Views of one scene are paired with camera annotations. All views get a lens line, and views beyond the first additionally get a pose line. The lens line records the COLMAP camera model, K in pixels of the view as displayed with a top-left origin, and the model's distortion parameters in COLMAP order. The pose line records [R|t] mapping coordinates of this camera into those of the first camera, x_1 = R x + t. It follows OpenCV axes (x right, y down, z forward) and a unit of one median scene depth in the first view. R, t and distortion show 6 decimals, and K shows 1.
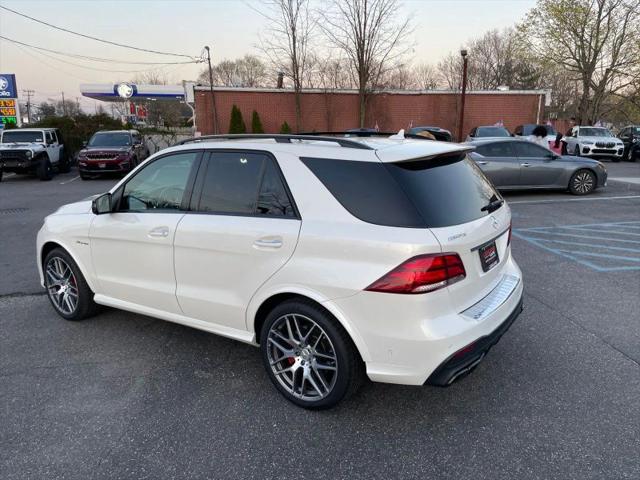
lens RADIAL K [[492.8, 0, 319.5], [0, 492.8, 241.0], [0, 0, 1]] dist [0.087342, -0.120851]
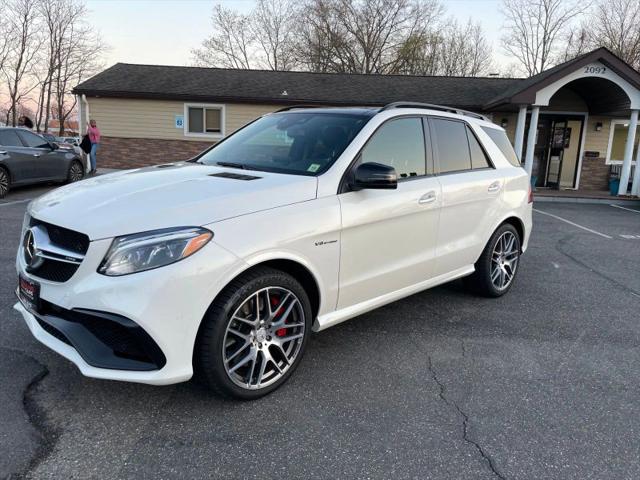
lens RADIAL K [[492.8, 0, 319.5], [0, 492.8, 241.0], [0, 0, 1]] dist [0.087342, -0.120851]
pose [[0.161082, -0.167586, 0.972609, -0.293185], [0.174544, 0.974781, 0.139052, -0.024213], [-0.971384, 0.147365, 0.186271, 0.232452]]
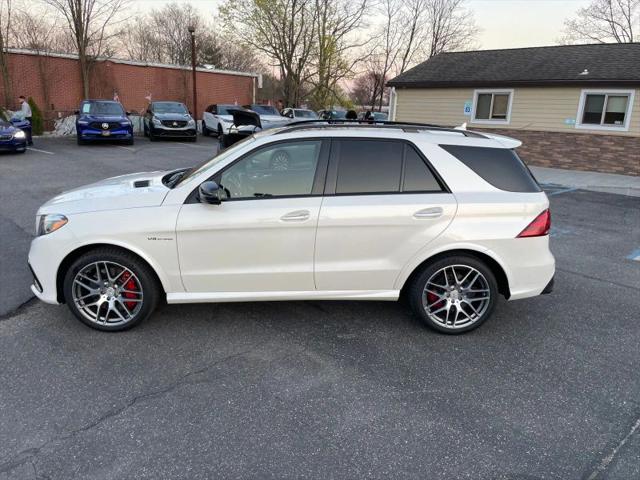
lens RADIAL K [[492.6, 0, 322.2], [0, 492.6, 246.5], [0, 0, 1]] dist [0.085395, -0.118722]
pose [[0.798848, -0.128229, 0.587707, -0.202212], [0.092215, 0.991572, 0.091002, -0.009954], [-0.594423, -0.018501, 0.803940, 0.027083]]
